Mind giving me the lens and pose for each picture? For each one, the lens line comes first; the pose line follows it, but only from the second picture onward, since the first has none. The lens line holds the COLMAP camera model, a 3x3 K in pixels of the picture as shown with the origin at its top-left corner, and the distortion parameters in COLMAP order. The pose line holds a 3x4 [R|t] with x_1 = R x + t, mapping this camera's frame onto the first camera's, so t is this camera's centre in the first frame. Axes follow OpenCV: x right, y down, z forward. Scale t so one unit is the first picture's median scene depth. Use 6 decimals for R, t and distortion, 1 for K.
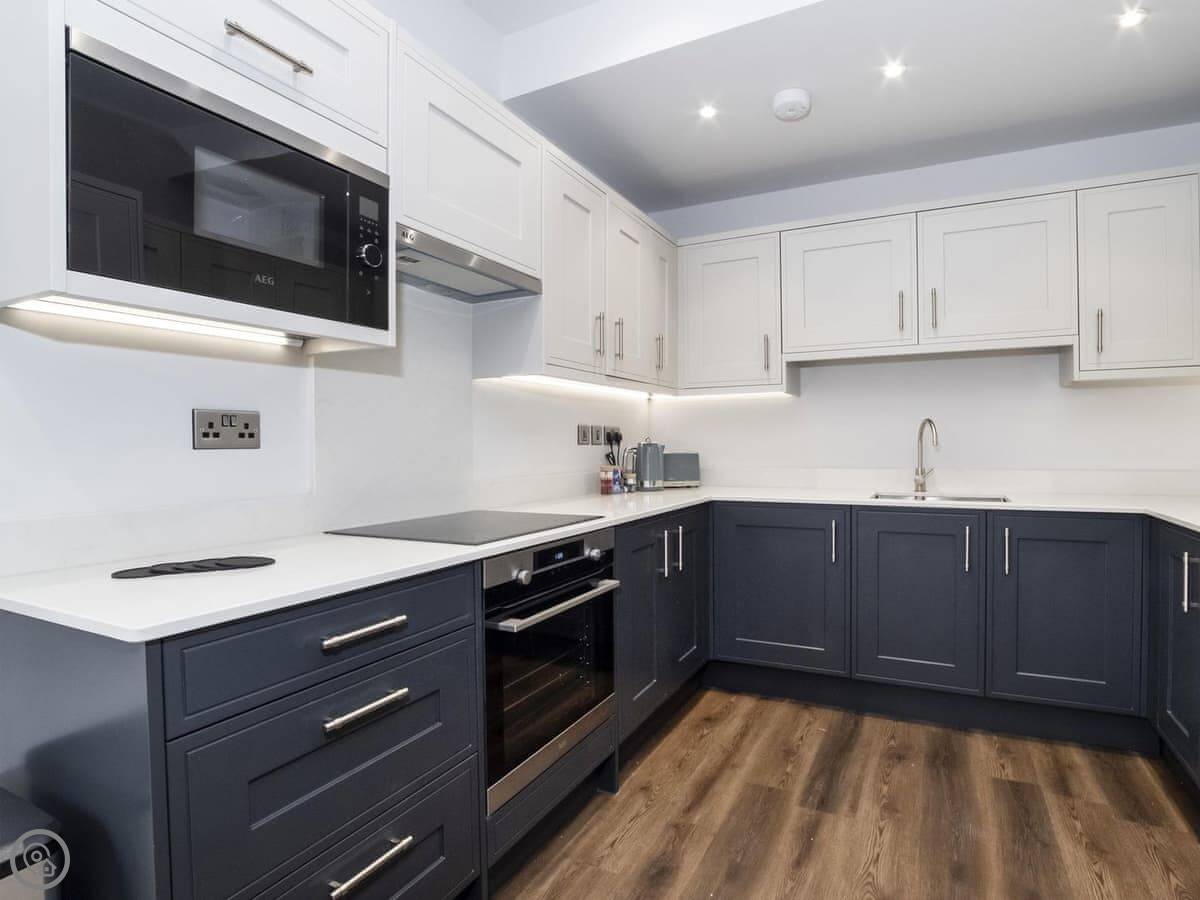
lens RADIAL K [[608.2, 0, 672.7], [0, 608.2, 443.7], [0, 0, 1]] dist [-0.015651, -0.000627]
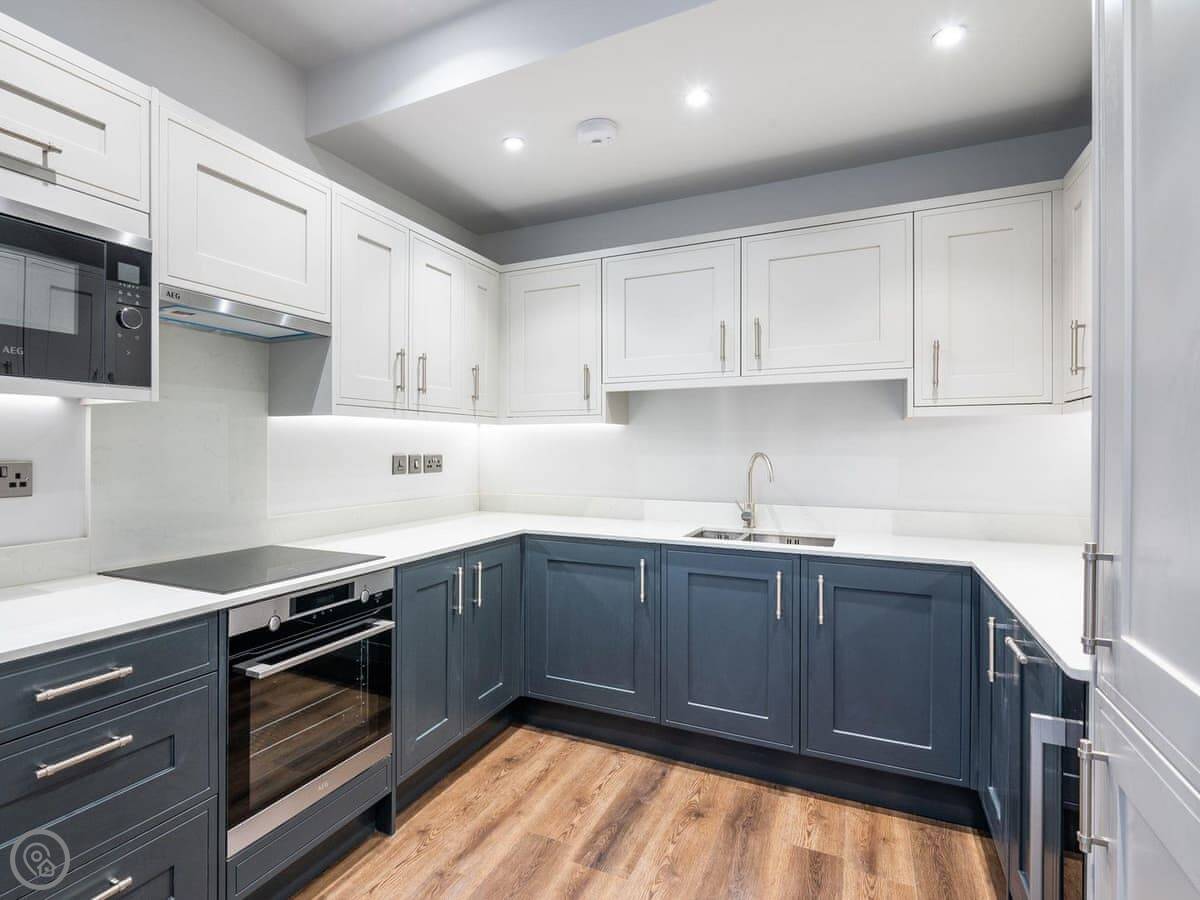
lens RADIAL K [[638.2, 0, 520.6], [0, 638.2, 440.8], [0, 0, 1]] dist [0.012554, -0.003855]
pose [[0.996418, 0.012263, -0.083674, 0.184439], [-0.012947, 0.999887, -0.007629, -0.063423], [0.083571, 0.008685, 0.996464, -0.039352]]
